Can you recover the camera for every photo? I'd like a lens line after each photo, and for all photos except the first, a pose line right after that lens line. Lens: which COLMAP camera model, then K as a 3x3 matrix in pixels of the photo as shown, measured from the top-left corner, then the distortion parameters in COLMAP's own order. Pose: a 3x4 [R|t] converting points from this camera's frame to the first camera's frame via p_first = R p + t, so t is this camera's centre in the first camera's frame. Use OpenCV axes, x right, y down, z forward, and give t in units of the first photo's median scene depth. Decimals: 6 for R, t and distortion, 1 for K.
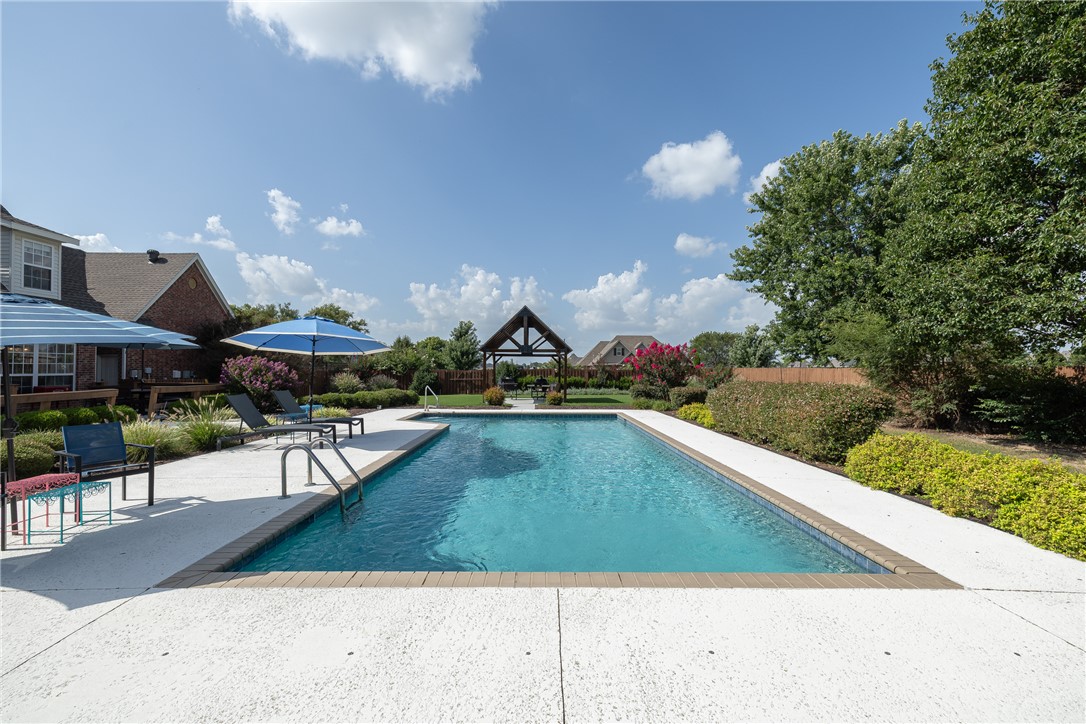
lens RADIAL K [[460.2, 0, 544.5], [0, 460.2, 362.9], [0, 0, 1]] dist [-0.000779, 0.000047]
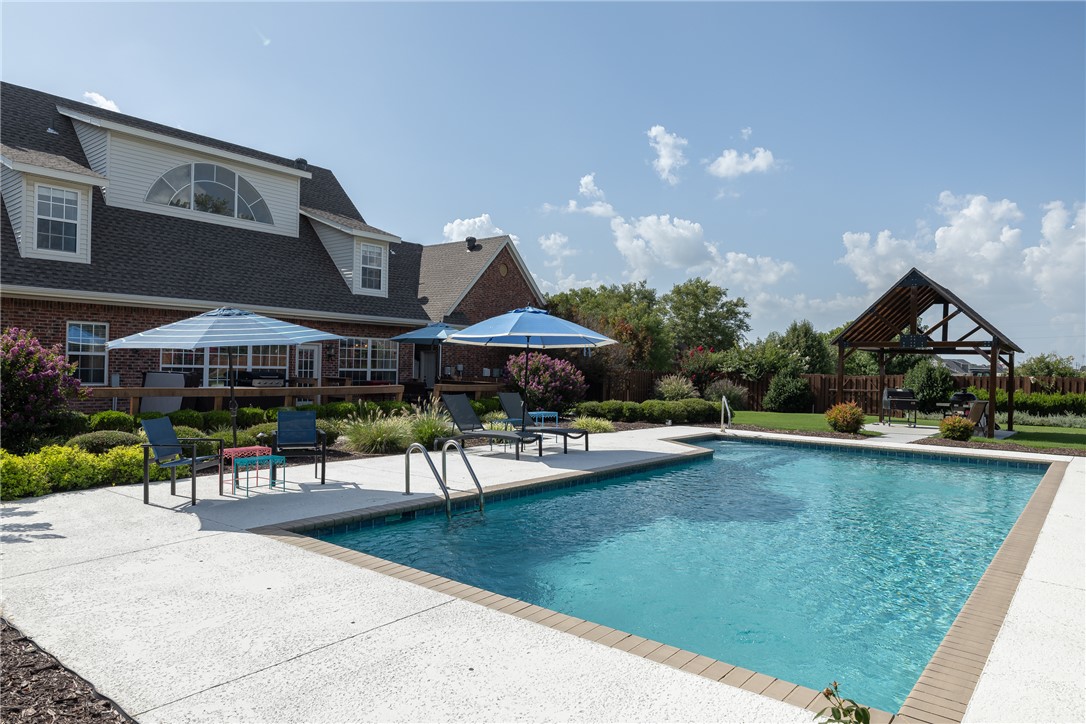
lens RADIAL K [[708.0, 0, 542.7], [0, 708.0, 363.0], [0, 0, 1]] dist [0.001078, 0.010950]
pose [[0.772003, 0.013052, -0.635485, 0.111825], [-0.011845, 0.999911, 0.006147, -0.002061], [0.635508, 0.002782, 0.772089, -0.004369]]
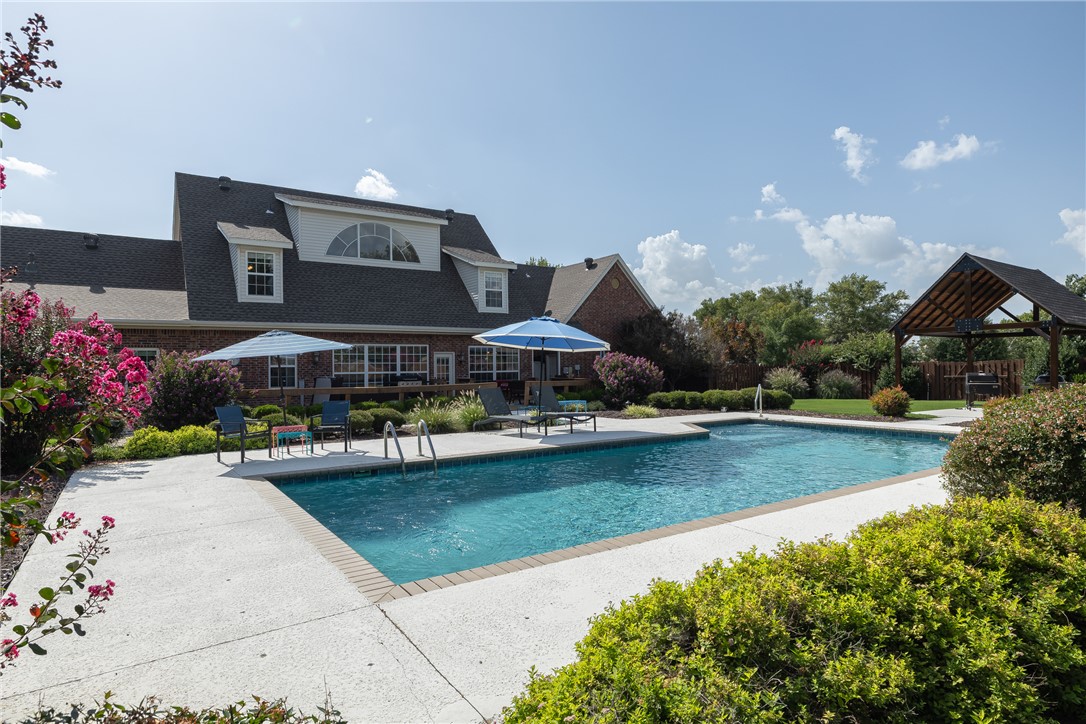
lens RADIAL K [[617.1, 0, 543.0], [0, 617.1, 365.9], [0, 0, 1]] dist [0.012640, -0.000193]
pose [[0.544462, -0.009989, -0.838726, 0.218053], [0.026511, 0.999634, 0.005304, 0.001809], [0.838366, -0.025123, 0.544528, 0.063700]]
